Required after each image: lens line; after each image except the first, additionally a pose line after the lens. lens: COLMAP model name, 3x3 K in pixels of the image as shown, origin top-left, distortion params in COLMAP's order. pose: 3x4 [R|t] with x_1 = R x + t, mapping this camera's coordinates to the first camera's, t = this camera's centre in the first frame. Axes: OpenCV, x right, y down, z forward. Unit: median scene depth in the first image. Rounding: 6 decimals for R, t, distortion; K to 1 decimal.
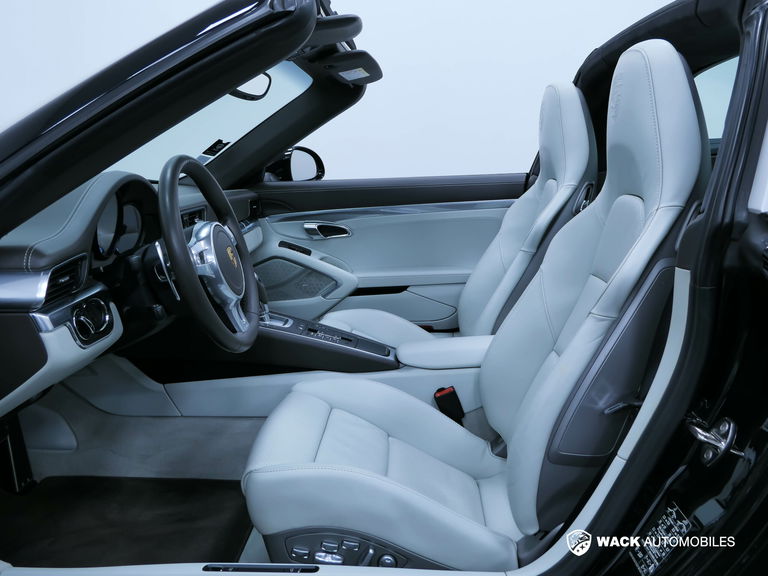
lens RADIAL K [[655.4, 0, 384.0], [0, 655.4, 288.0], [0, 0, 1]] dist [-0.002362, -0.000906]
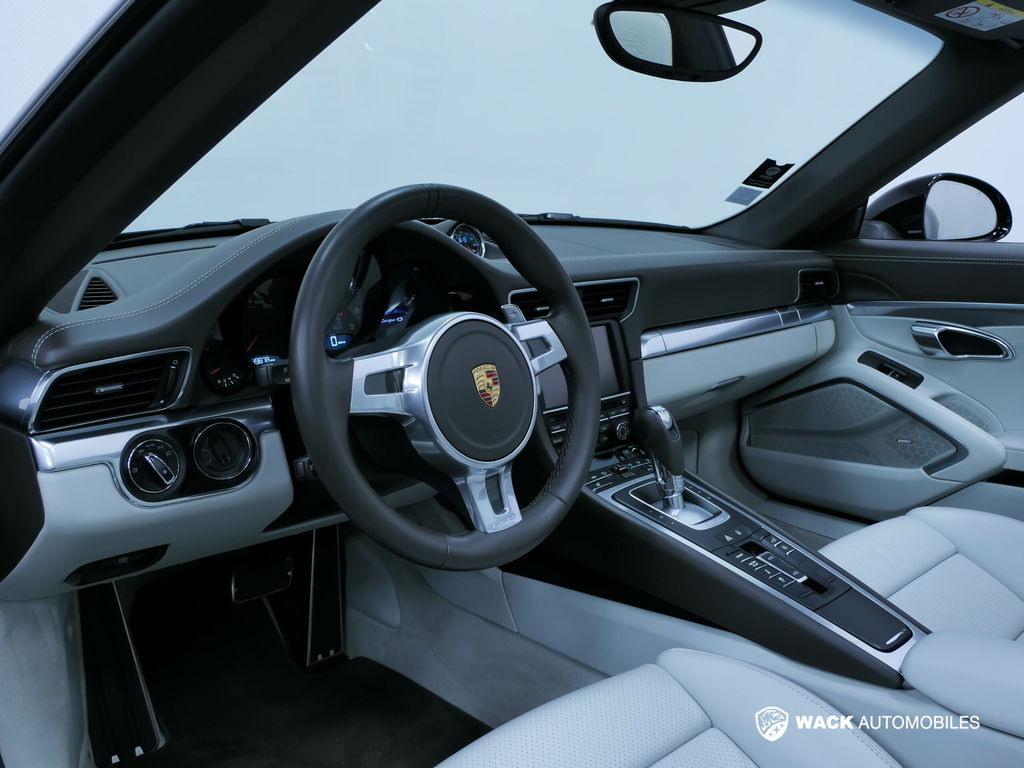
lens RADIAL K [[963.6, 0, 512.0], [0, 963.6, 384.0], [0, 0, 1]] dist [0.007547, 0.004019]
pose [[0.752456, 0.155419, -0.640043, 0.133724], [-0.153443, 0.986387, 0.059129, -0.048591], [0.640520, 0.053718, 0.766061, 0.221749]]
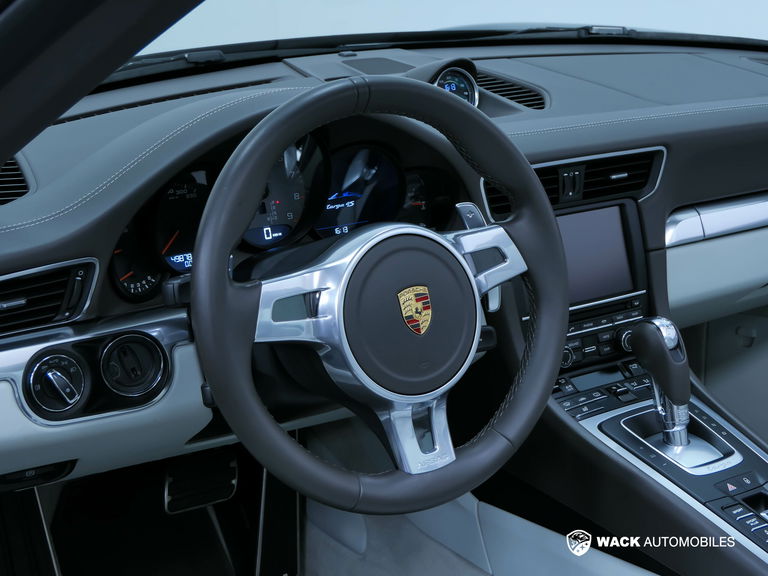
lens RADIAL K [[1409.8, 0, 384.0], [0, 1409.8, 288.0], [0, 0, 1]] dist [-0.037988, 0.063655]
pose [[0.620679, 0.237183, -0.747330, 0.242874], [-0.171859, 0.971124, 0.165476, -0.111585], [0.764998, 0.025728, 0.643519, 0.181178]]
